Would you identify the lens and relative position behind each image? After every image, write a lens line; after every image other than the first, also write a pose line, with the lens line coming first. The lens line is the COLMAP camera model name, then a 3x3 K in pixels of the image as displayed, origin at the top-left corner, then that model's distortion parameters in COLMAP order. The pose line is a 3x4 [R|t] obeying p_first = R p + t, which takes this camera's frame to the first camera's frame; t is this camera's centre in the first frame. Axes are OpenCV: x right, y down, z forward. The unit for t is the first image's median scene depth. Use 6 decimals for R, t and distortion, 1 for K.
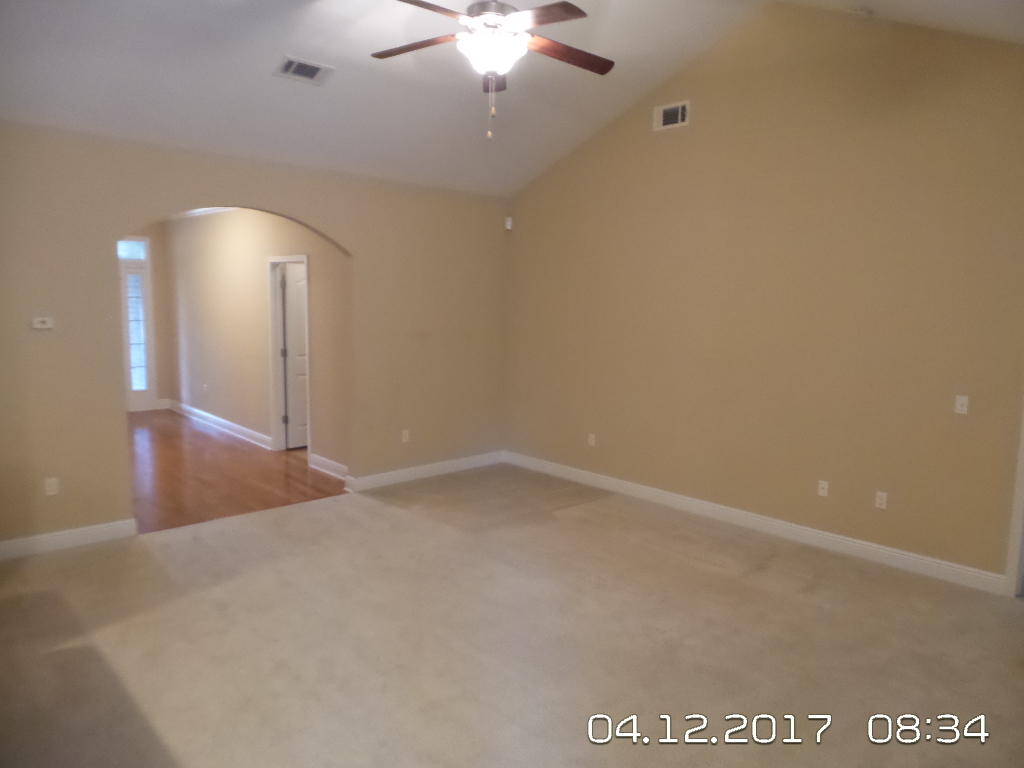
lens RADIAL K [[702.5, 0, 518.2], [0, 702.5, 387.1], [0, 0, 1]] dist [-0.007715, 0.010651]
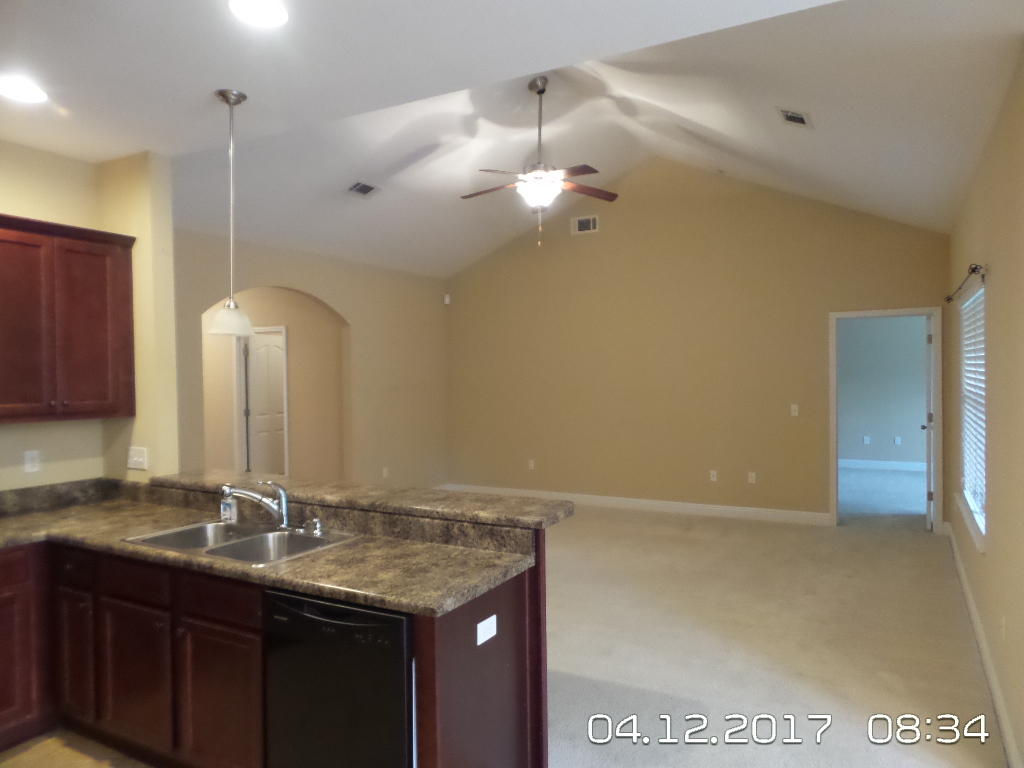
lens RADIAL K [[702.5, 0, 513.3], [0, 702.5, 389.1], [0, 0, 1]] dist [-0.007715, 0.010651]
pose [[0.952848, -0.039300, 0.300893, -0.360794], [0.069184, 0.993598, -0.089312, 0.058825], [-0.295457, 0.105918, 0.949467, -0.266281]]
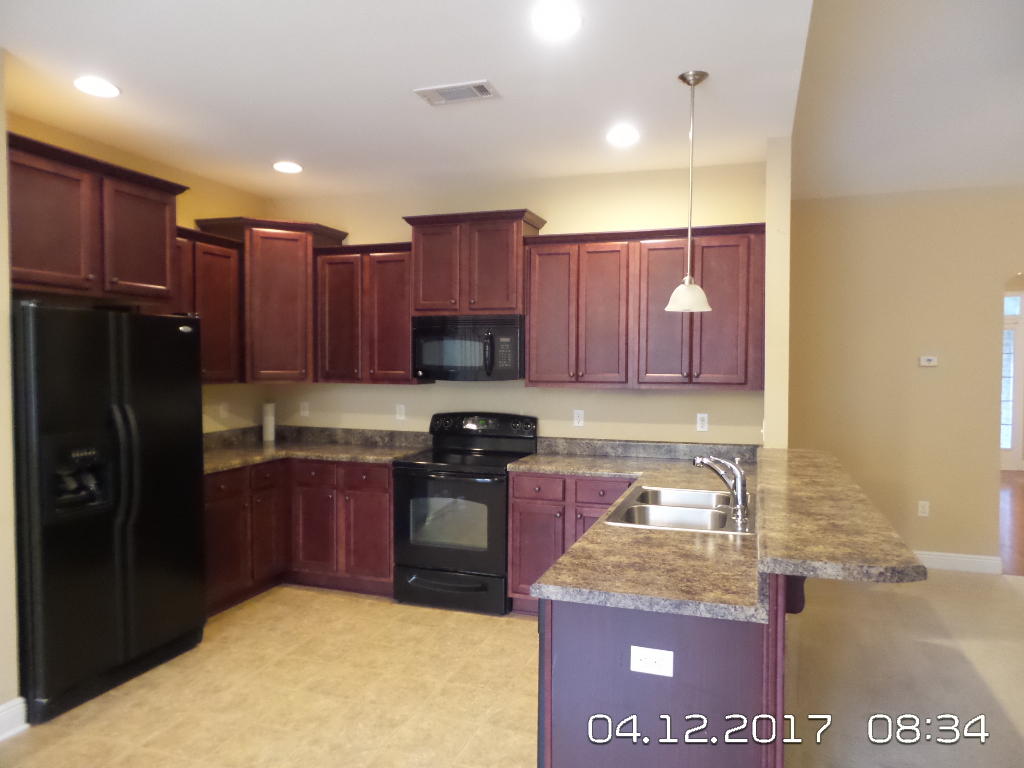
lens RADIAL K [[702.5, 0, 518.0], [0, 702.5, 391.3], [0, 0, 1]] dist [-0.007715, 0.010651]
pose [[0.460340, 0.014357, -0.887626, 0.014922], [-0.103360, 0.993936, -0.037528, 0.053433], [0.881705, 0.109021, 0.459033, -0.072865]]
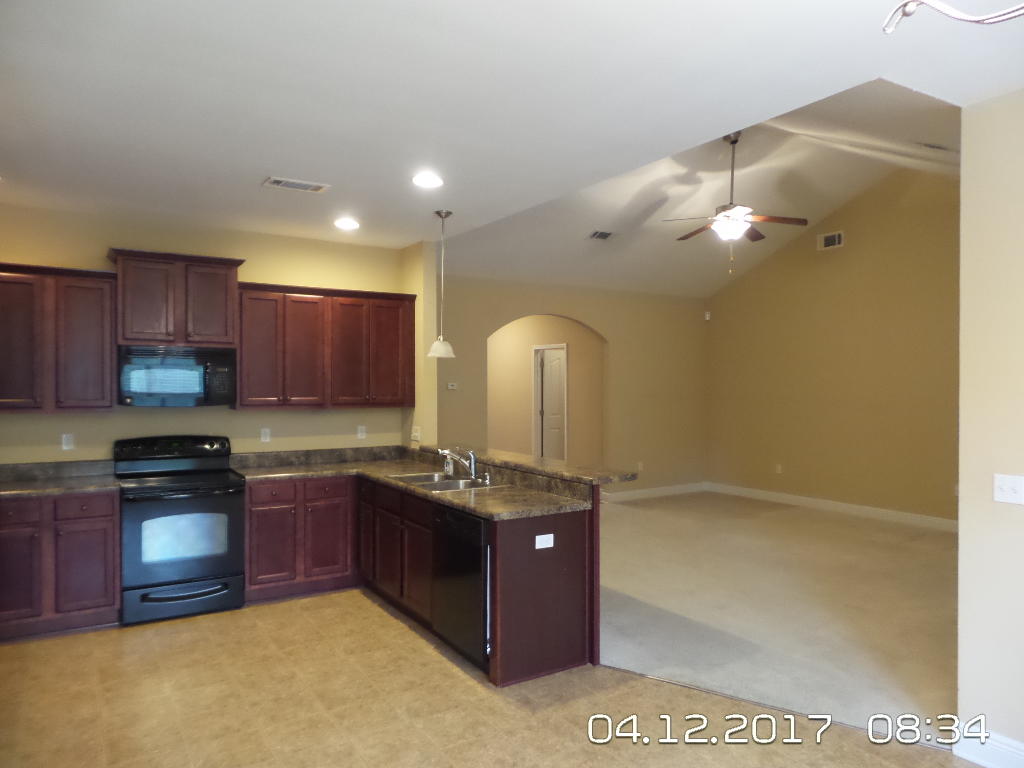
lens RADIAL K [[702.5, 0, 515.2], [0, 702.5, 389.7], [0, 0, 1]] dist [-0.007715, 0.010651]
pose [[0.979965, -0.021291, -0.198030, -0.145319], [-0.002326, 0.992979, -0.118269, 0.098866], [0.199158, 0.116360, 0.973035, -0.527437]]
